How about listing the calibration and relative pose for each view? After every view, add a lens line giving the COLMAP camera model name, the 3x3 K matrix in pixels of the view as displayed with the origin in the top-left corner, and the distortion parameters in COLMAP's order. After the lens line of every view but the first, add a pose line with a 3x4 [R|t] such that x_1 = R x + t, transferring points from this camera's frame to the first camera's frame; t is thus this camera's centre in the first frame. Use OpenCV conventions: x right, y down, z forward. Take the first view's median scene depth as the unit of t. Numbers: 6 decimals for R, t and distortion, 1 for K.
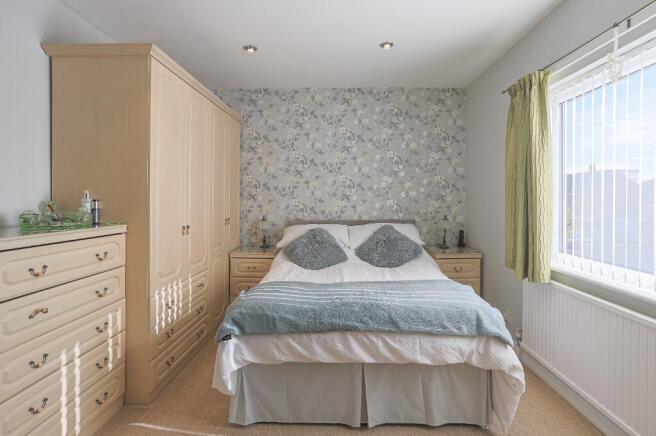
lens RADIAL K [[342.3, 0, 326.5], [0, 342.3, 199.1], [0, 0, 1]] dist [-0.061252, 0.039253]
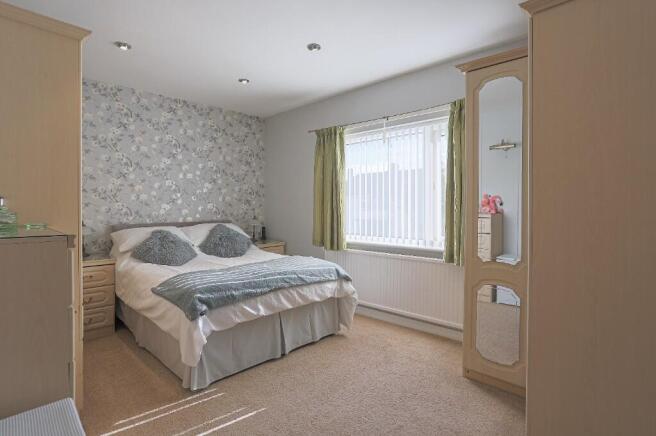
lens RADIAL K [[345.6, 0, 325.8], [0, 345.6, 207.6], [0, 0, 1]] dist [-0.061710, 0.042054]
pose [[0.666071, -0.003920, 0.745878, -0.513737], [0.004403, 0.999989, 0.001323, 0.020003], [-0.745876, 0.002403, 0.666081, -0.076797]]
